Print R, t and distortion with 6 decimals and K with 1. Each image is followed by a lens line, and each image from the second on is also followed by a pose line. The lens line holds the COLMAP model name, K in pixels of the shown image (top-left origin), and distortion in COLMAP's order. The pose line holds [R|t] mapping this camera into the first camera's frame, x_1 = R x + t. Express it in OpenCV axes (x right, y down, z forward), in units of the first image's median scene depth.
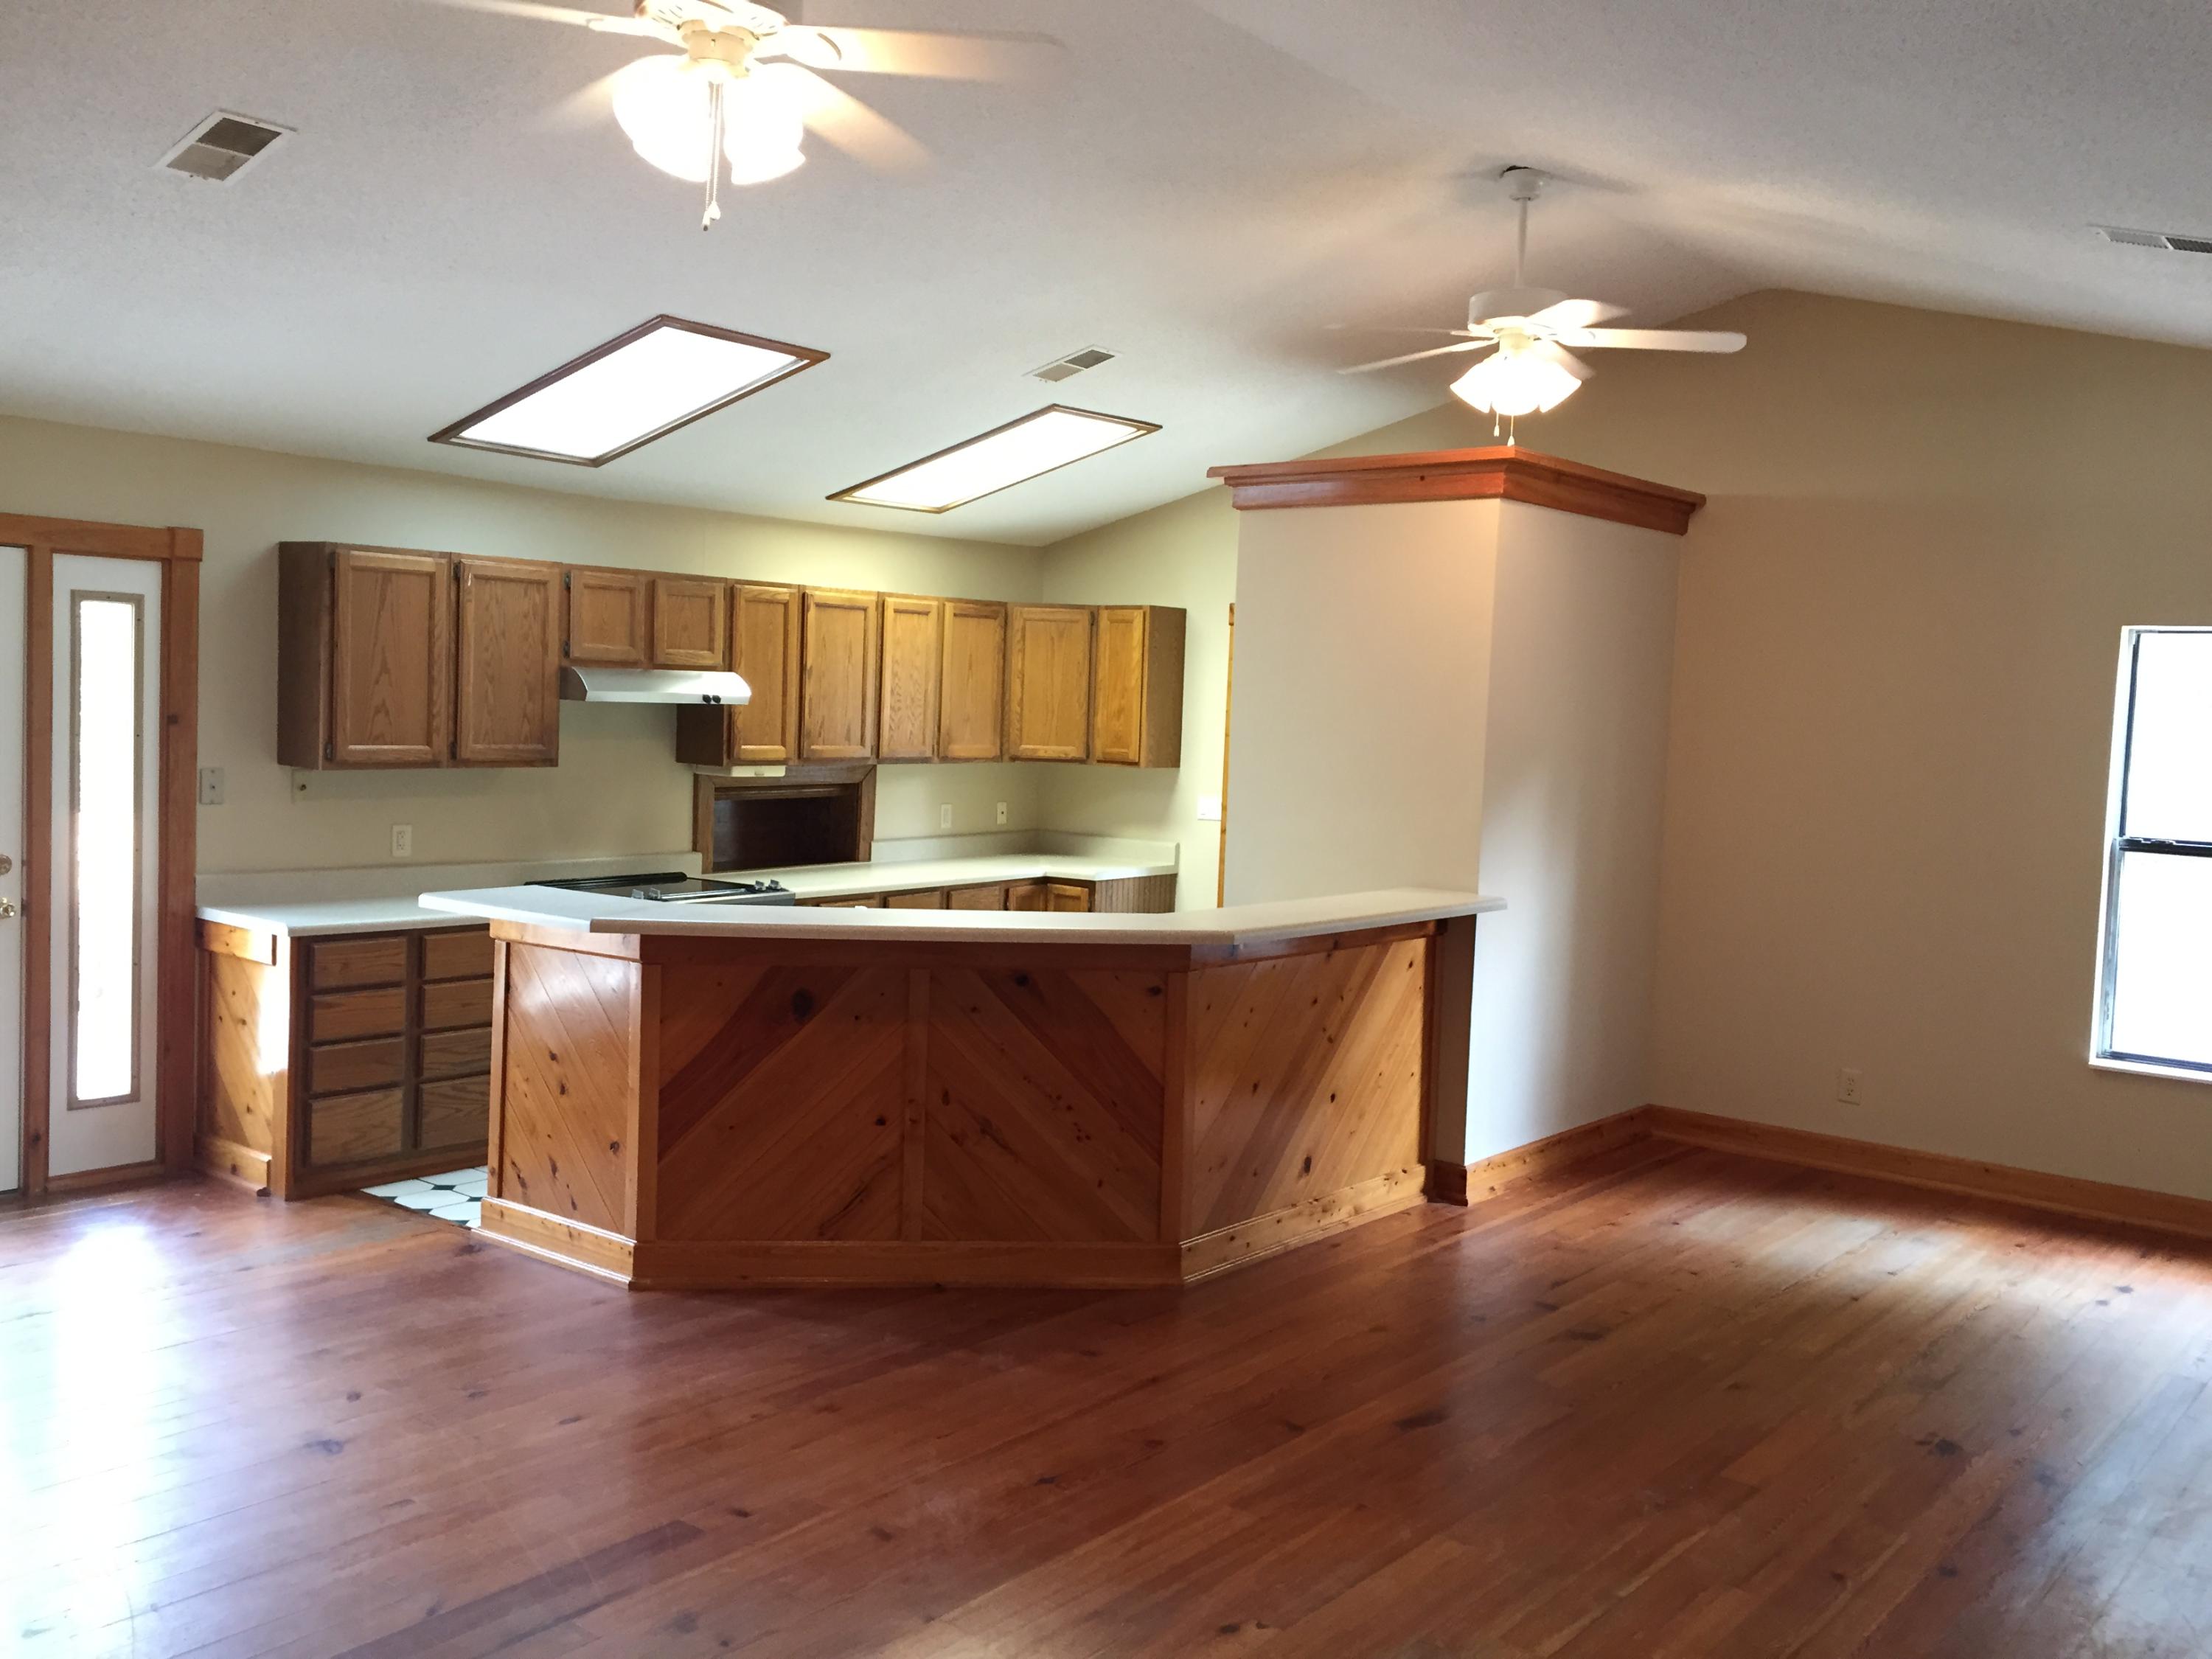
lens RADIAL K [[1889.2, 0, 1117.8], [0, 1889.2, 836.8], [0, 0, 1]] dist [0.098326, -0.133938]
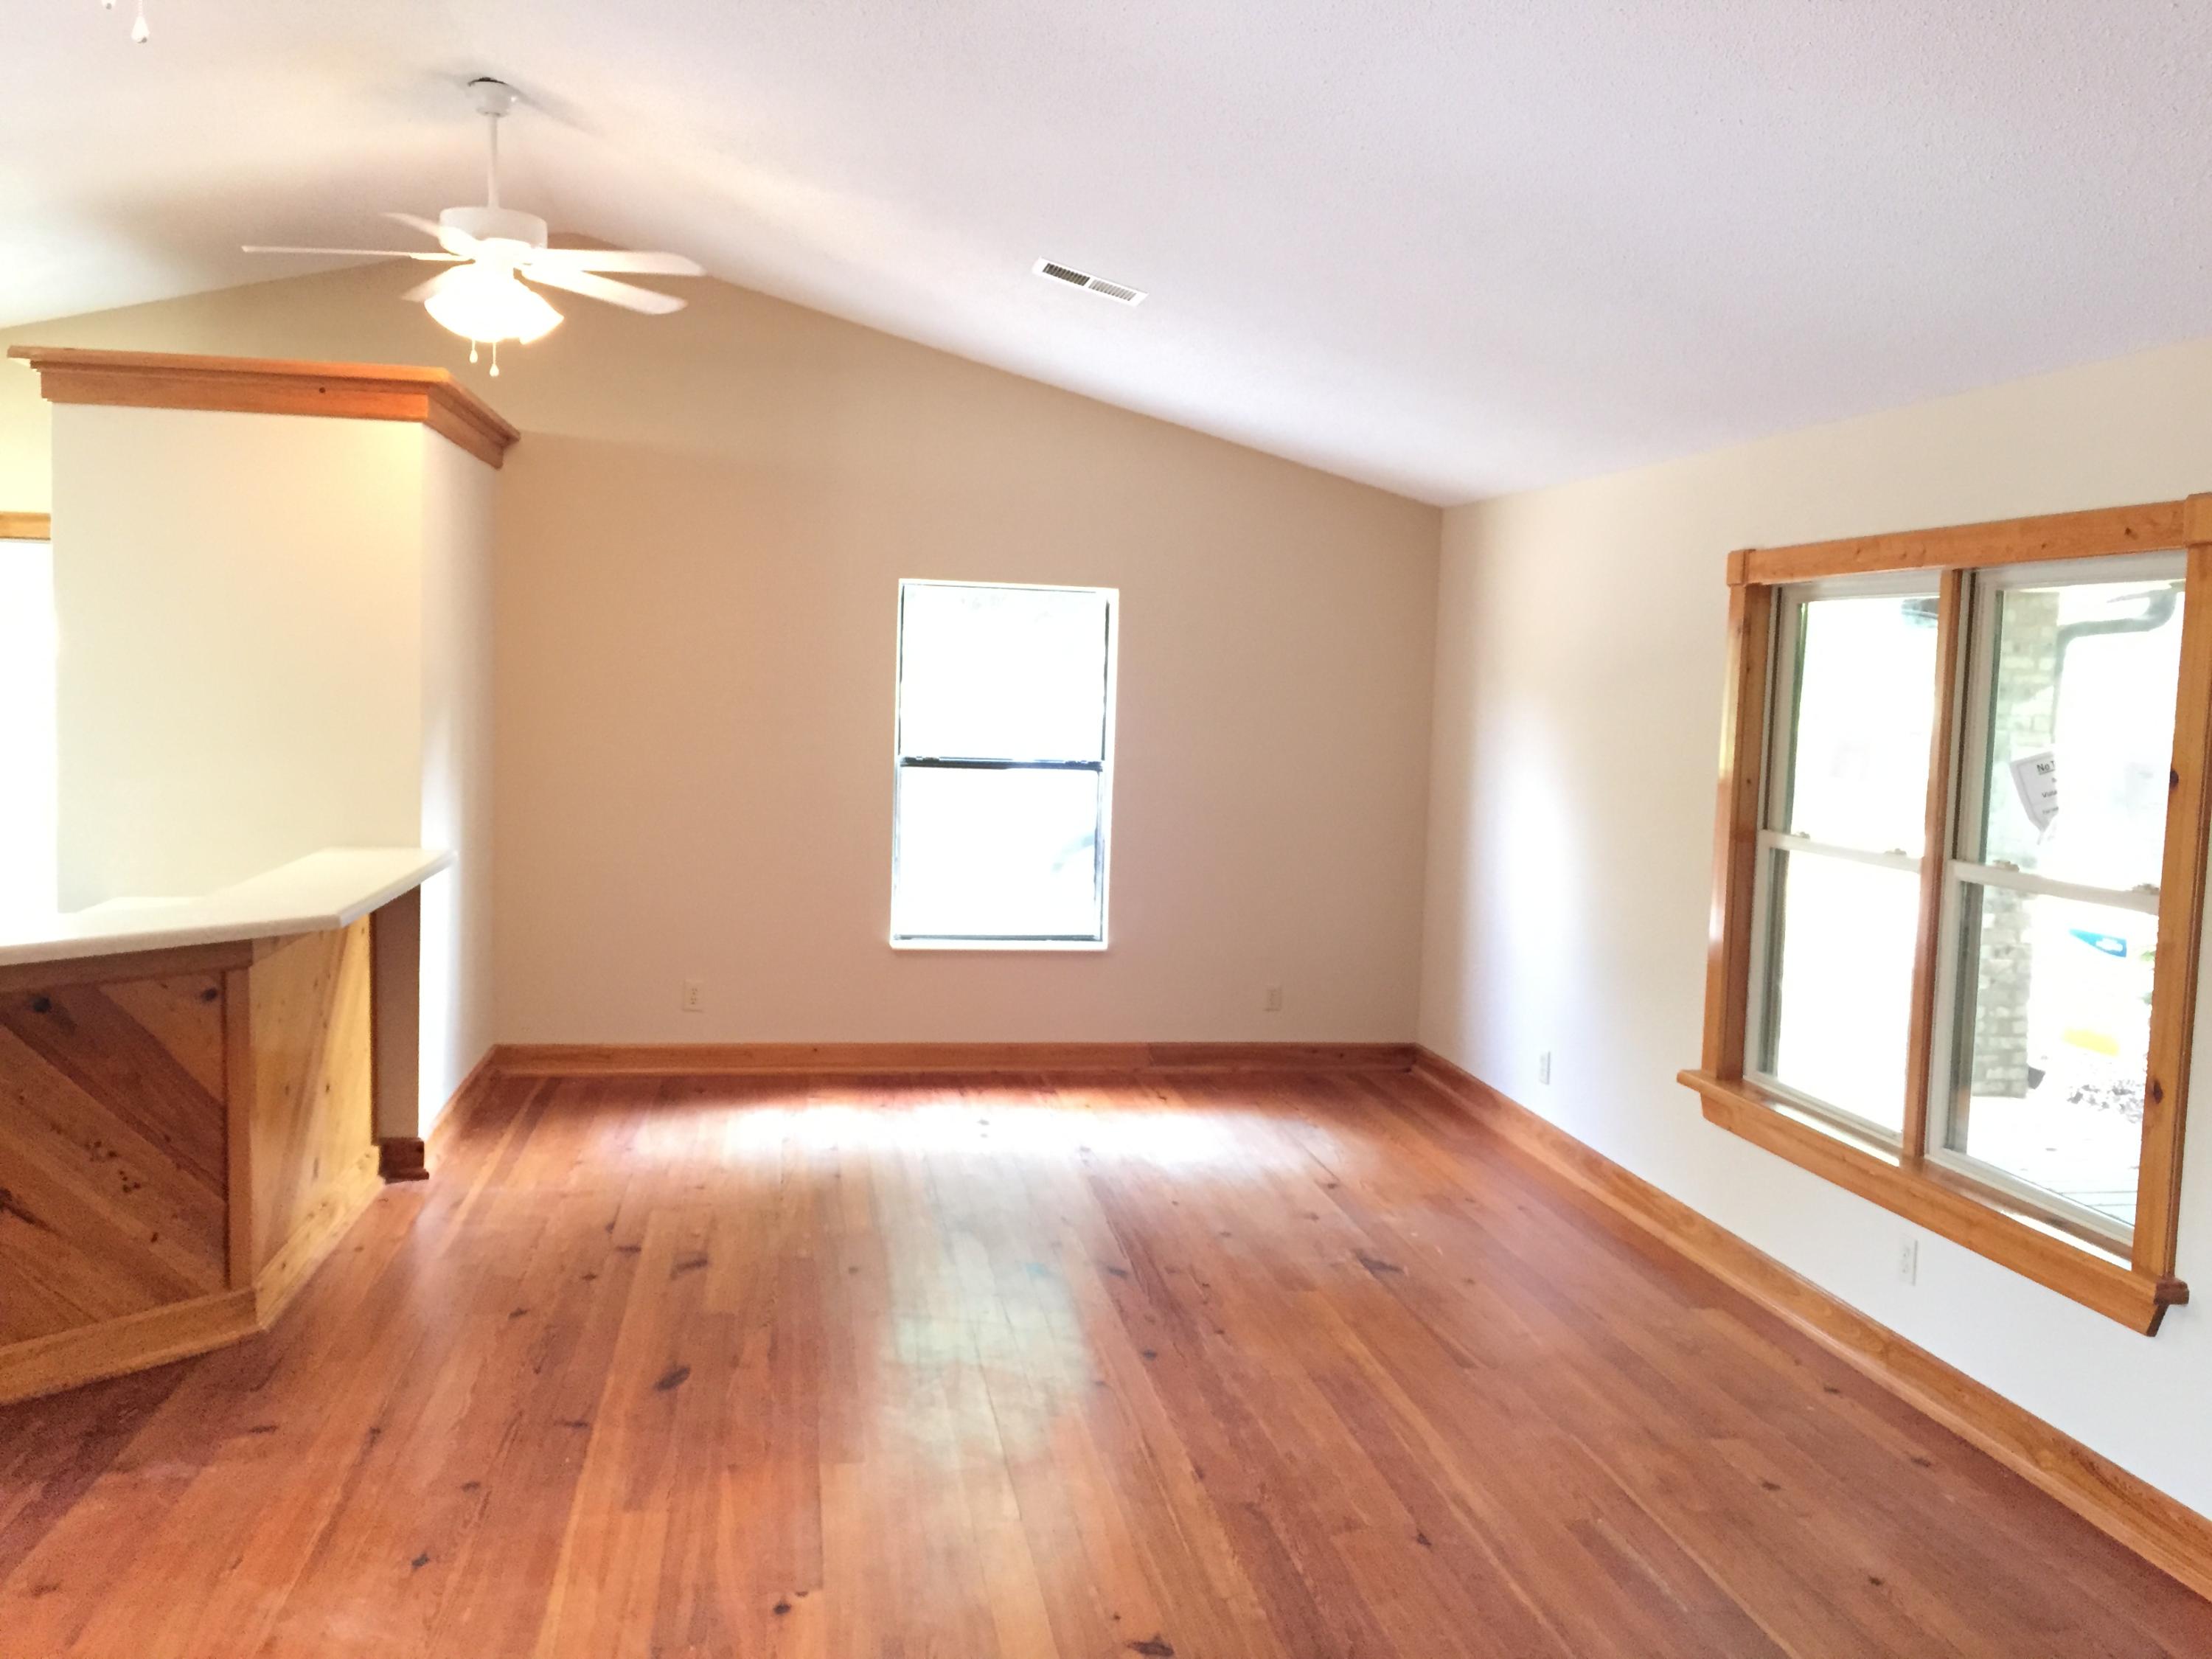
lens RADIAL K [[1889.2, 0, 1117.8], [0, 1889.2, 836.8], [0, 0, 1]] dist [0.098326, -0.133938]
pose [[0.656048, -0.077007, 0.750780, -0.294517], [0.042460, 0.996971, 0.065156, -0.022195], [-0.753524, -0.010867, 0.657330, 0.121712]]
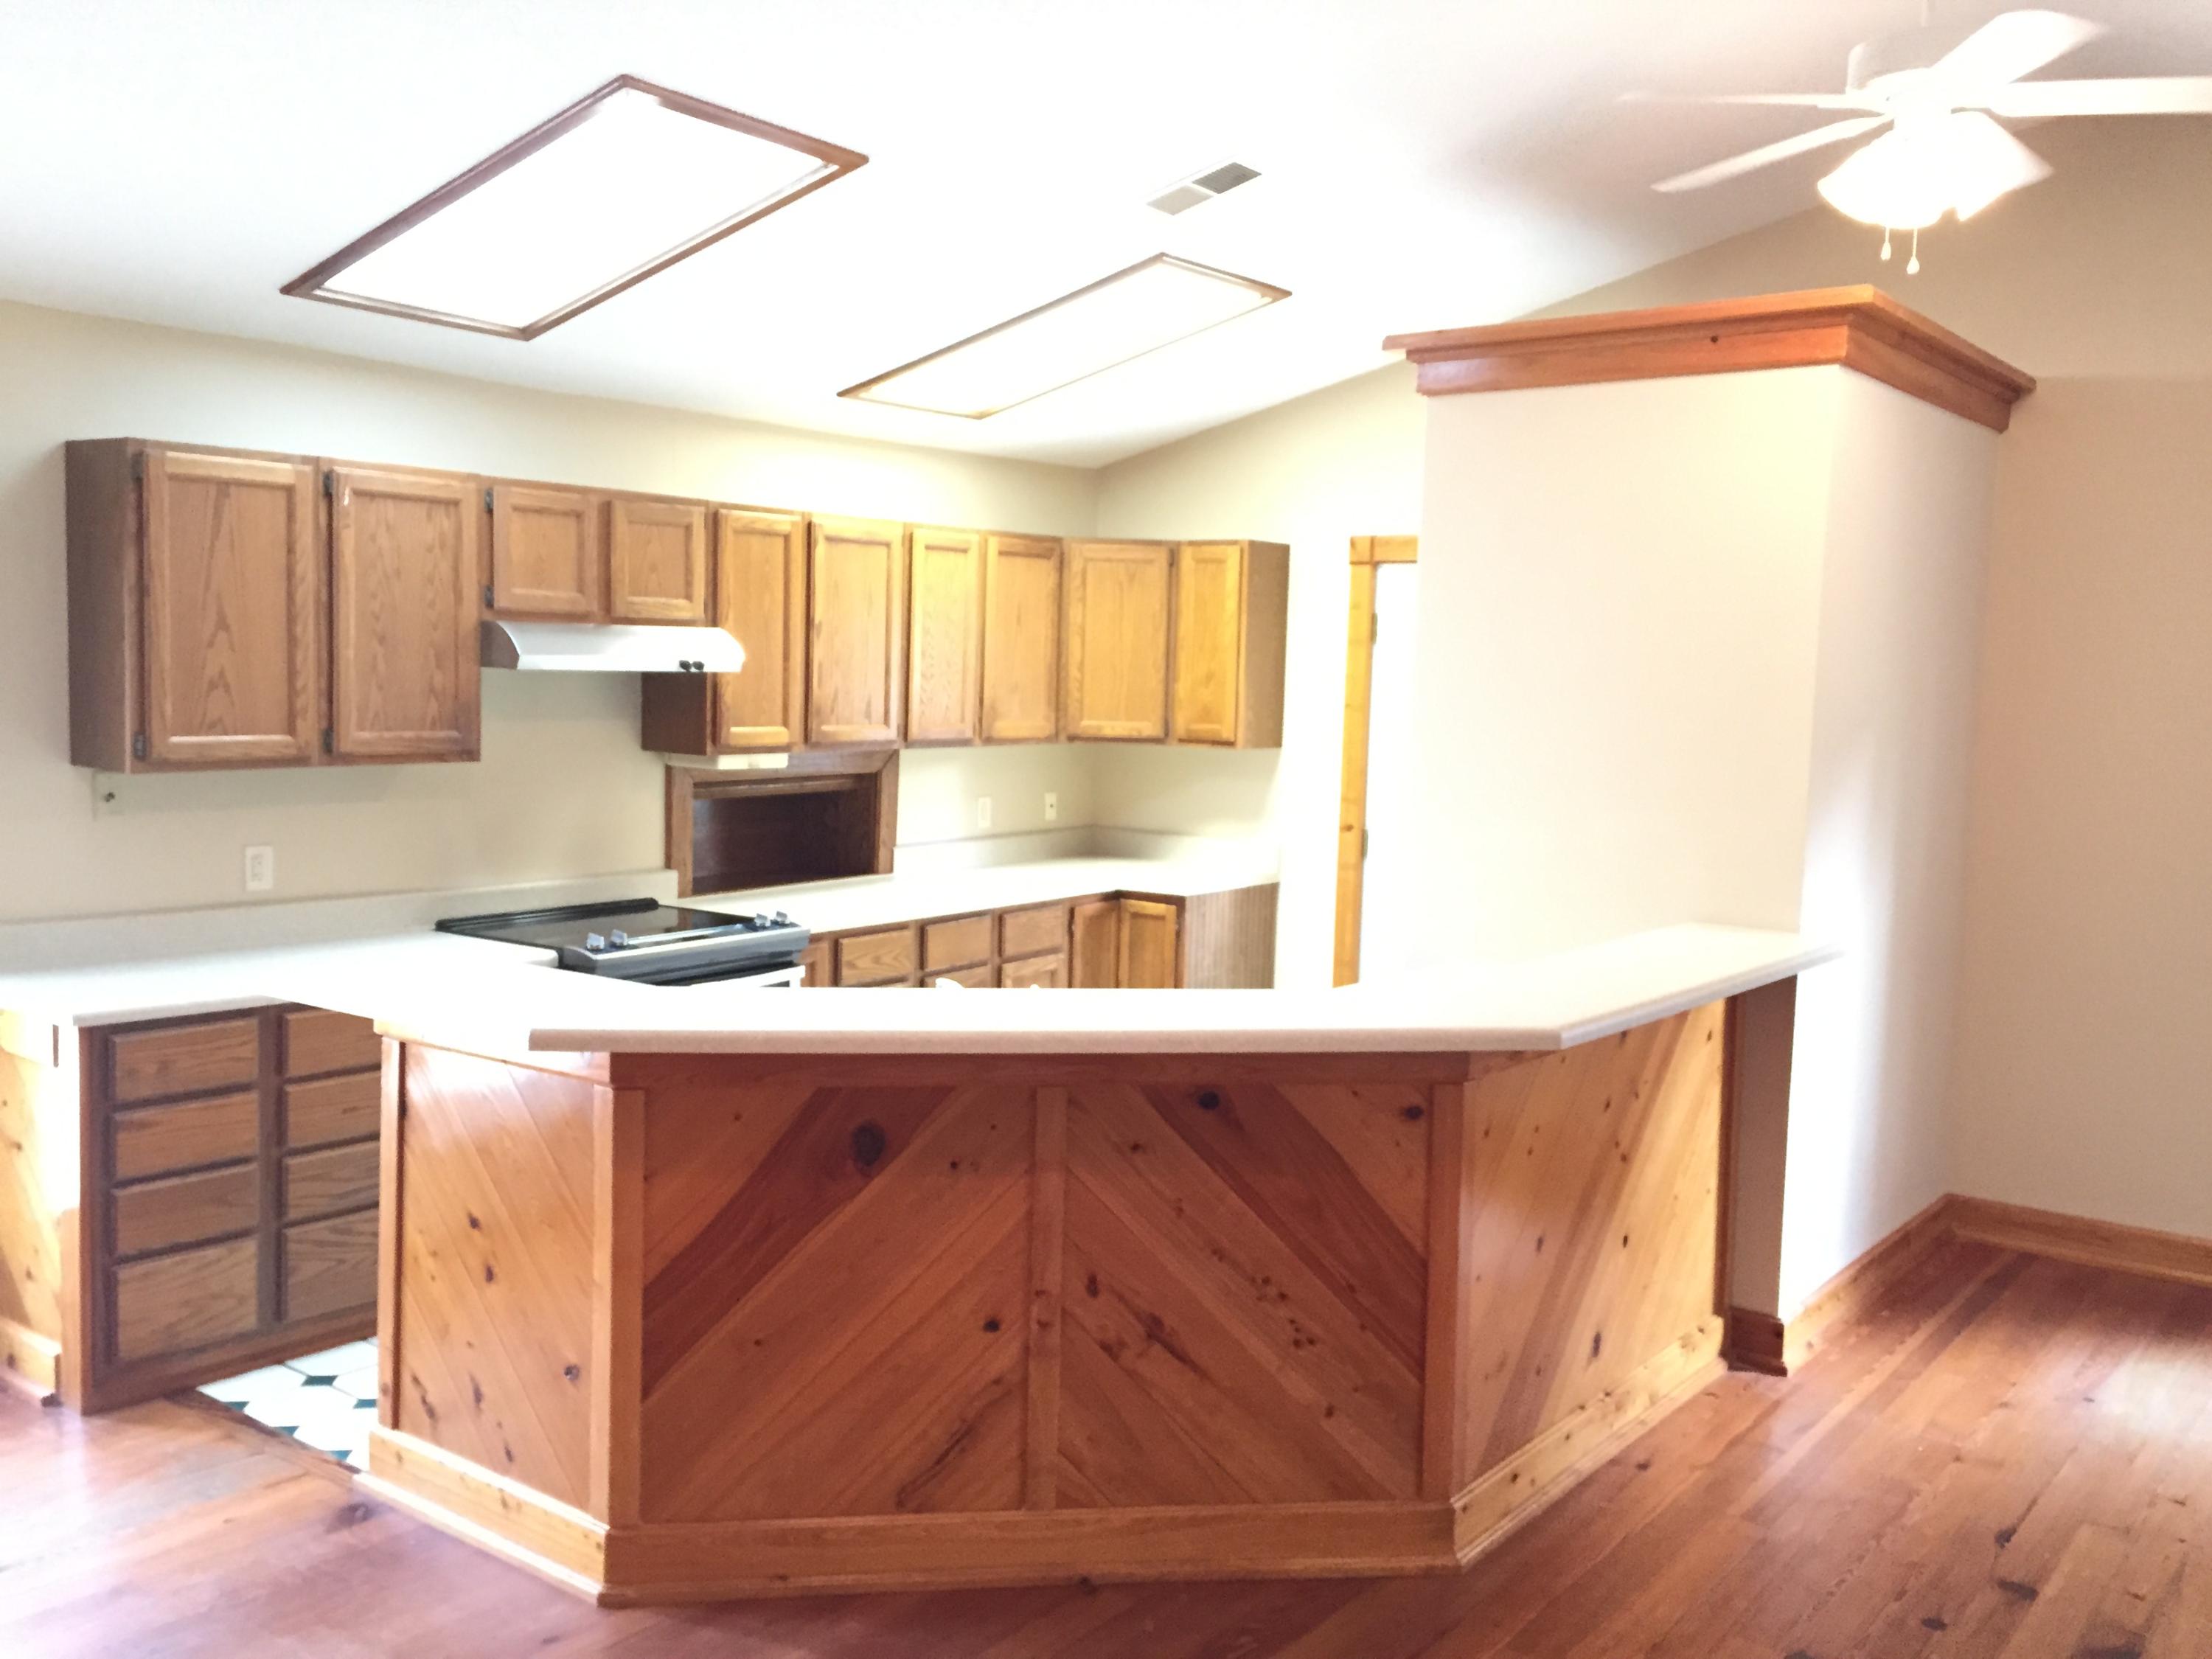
lens RADIAL K [[1889.2, 0, 1117.8], [0, 1889.2, 836.8], [0, 0, 1]] dist [0.098326, -0.133938]
pose [[0.999495, -0.010715, 0.029925, -0.084067], [0.010117, 0.999748, 0.020061, -0.022558], [-0.030132, -0.019748, 0.999351, 0.304242]]
